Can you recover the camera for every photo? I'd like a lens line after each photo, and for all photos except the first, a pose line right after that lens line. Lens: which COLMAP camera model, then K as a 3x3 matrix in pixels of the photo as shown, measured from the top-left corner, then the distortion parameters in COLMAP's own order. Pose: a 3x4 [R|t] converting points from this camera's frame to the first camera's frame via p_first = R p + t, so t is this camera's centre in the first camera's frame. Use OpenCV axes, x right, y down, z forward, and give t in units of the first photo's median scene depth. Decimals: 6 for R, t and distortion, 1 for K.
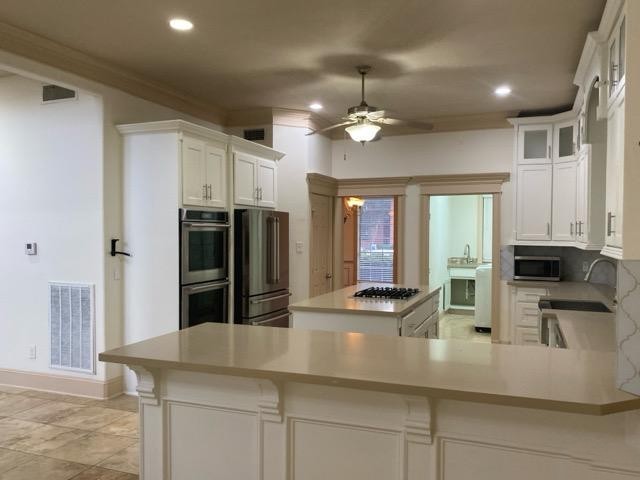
lens RADIAL K [[515.3, 0, 322.5], [0, 515.3, 246.4], [0, 0, 1]] dist [0.019241, -0.014637]
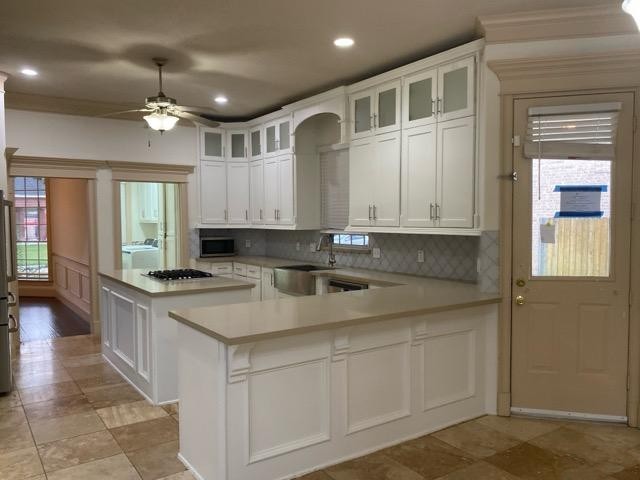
lens RADIAL K [[515.3, 0, 318.0], [0, 515.3, 243.8], [0, 0, 1]] dist [0.019241, -0.014637]
pose [[0.576502, -0.045483, 0.815829, -0.454069], [0.023016, 0.998957, 0.039429, -0.007240], [-0.816772, -0.003954, 0.576947, 0.106081]]
